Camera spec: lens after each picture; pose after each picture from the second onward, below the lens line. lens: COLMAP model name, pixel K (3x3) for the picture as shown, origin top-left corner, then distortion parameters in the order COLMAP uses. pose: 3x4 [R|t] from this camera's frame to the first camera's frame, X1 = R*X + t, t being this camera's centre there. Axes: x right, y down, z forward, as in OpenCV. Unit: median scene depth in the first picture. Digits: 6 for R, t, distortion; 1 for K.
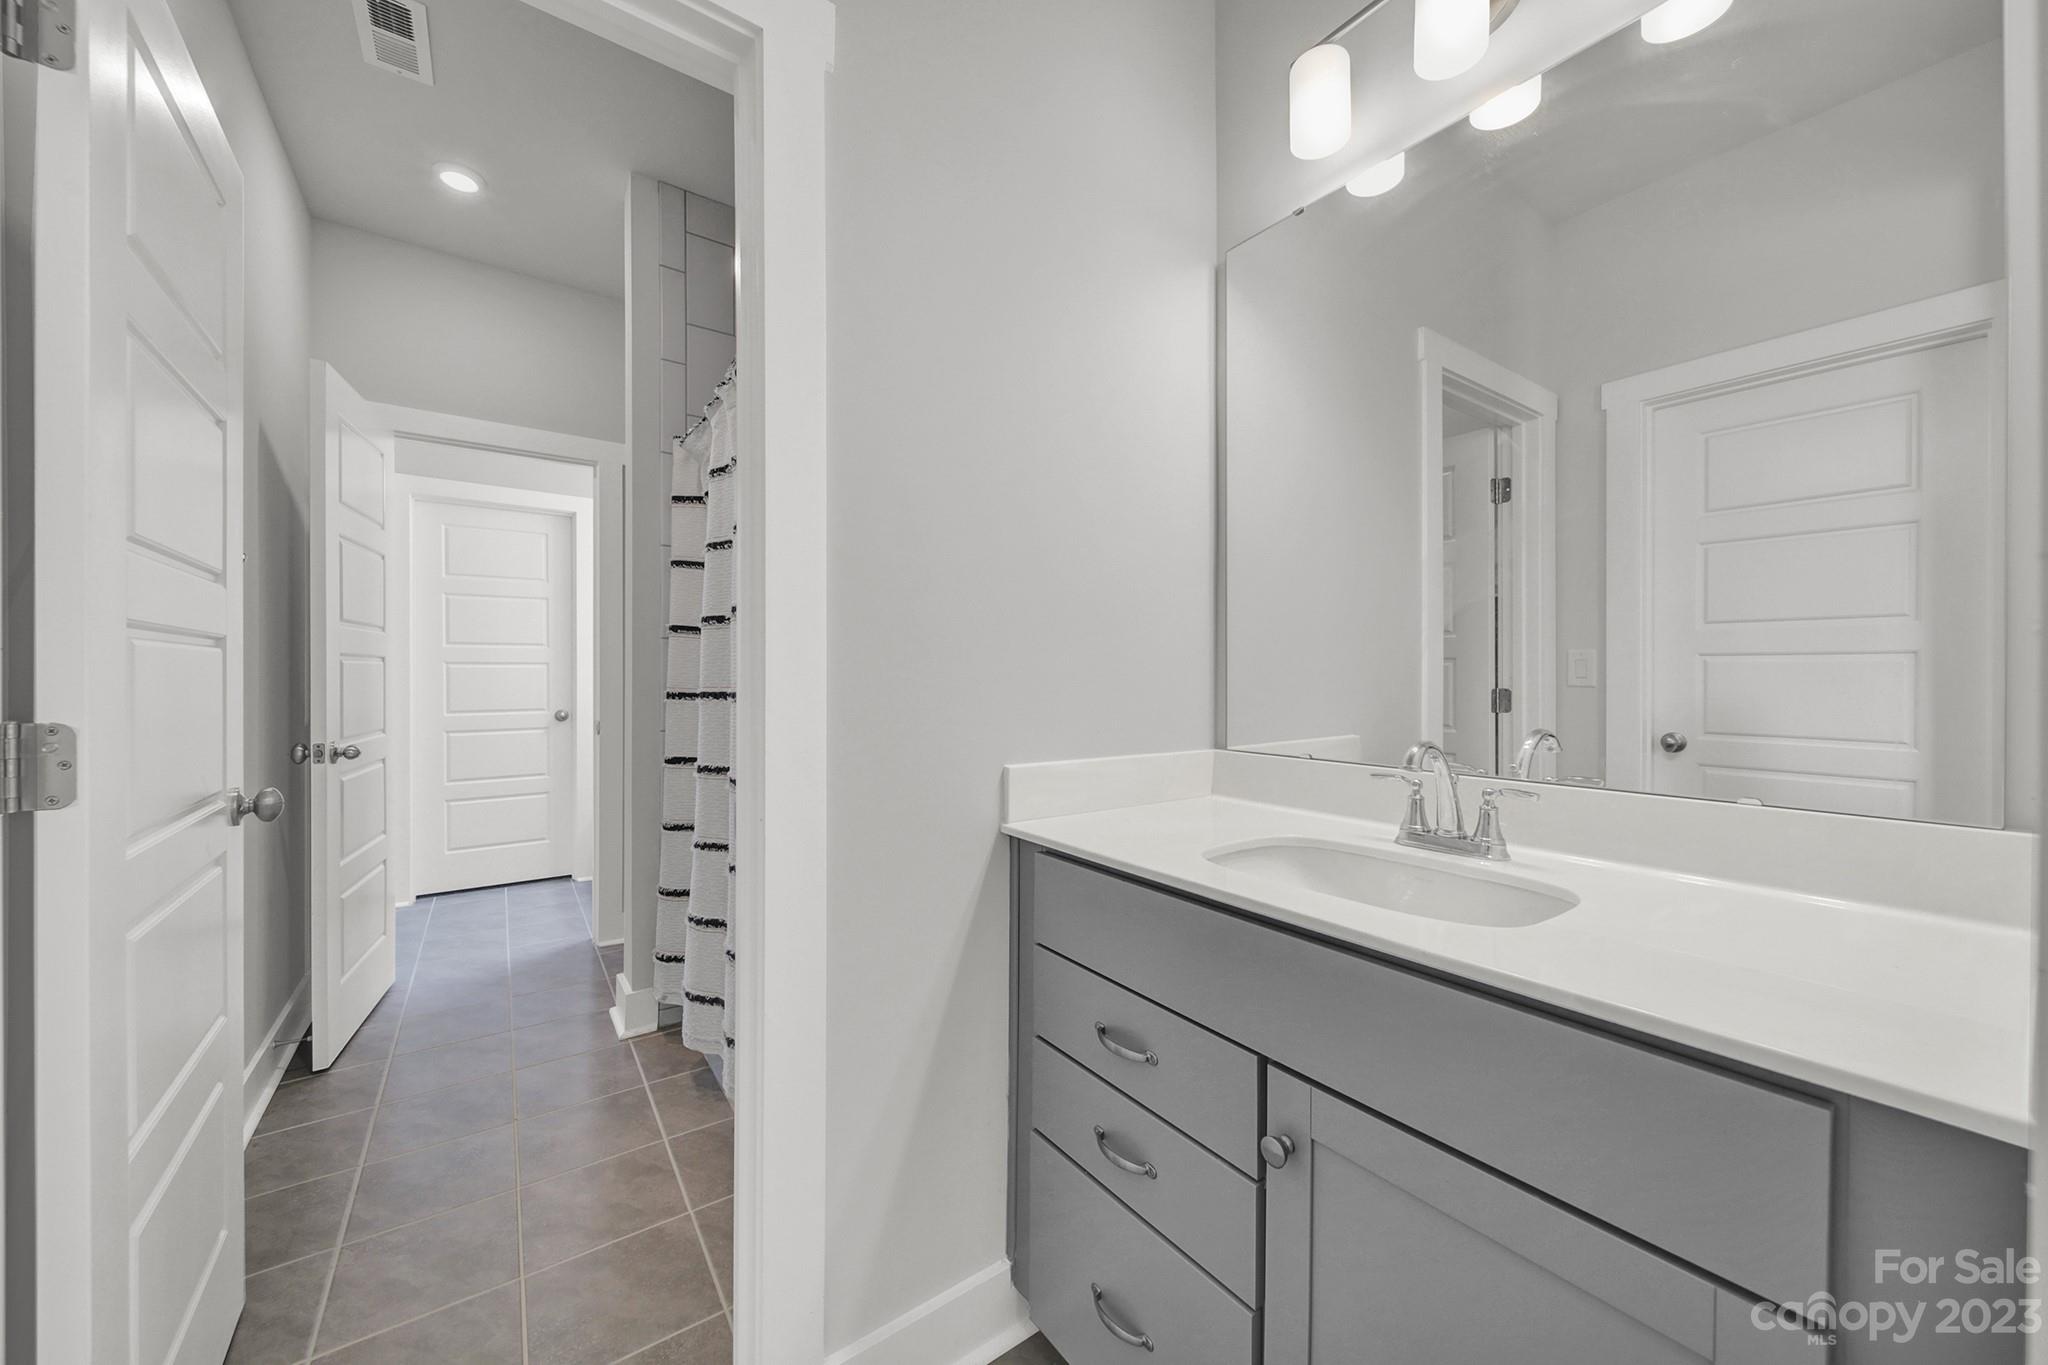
lens RADIAL K [[727.7, 0, 1023.1], [0, 727.7, 668.7], [0, 0, 1]] dist [-0.007855, -0.000058]
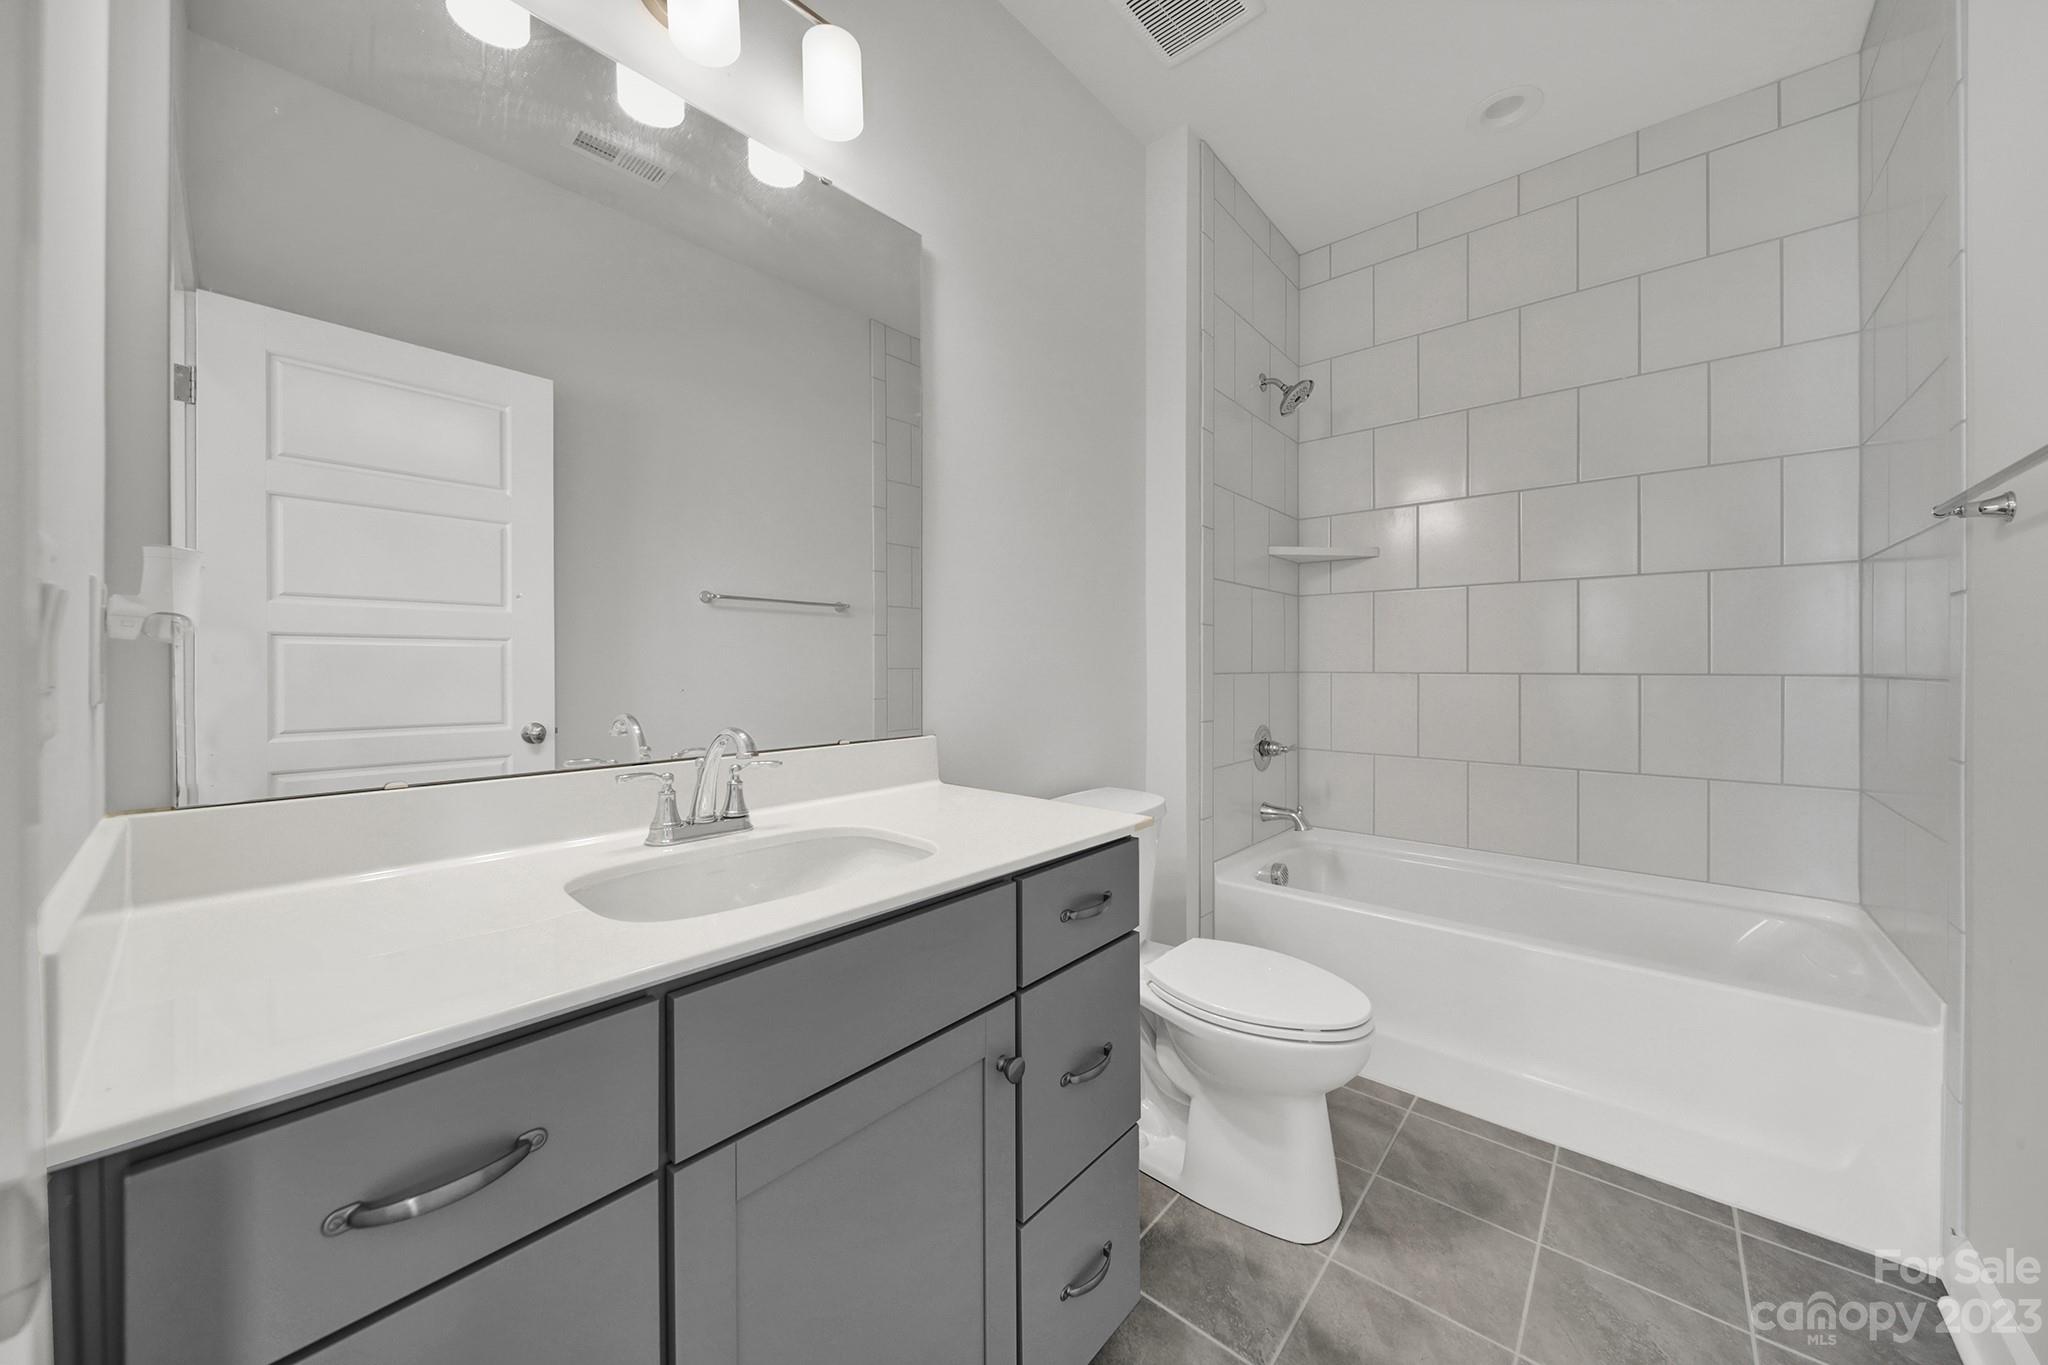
lens RADIAL K [[727.7, 0, 1023.1], [0, 727.7, 668.7], [0, 0, 1]] dist [-0.007855, -0.000058]
pose [[-0.221320, -0.001735, 0.975200, -0.469870], [0.002404, 0.999994, 0.002325, 0.020019], [-0.975198, 0.002859, -0.221315, 0.776256]]
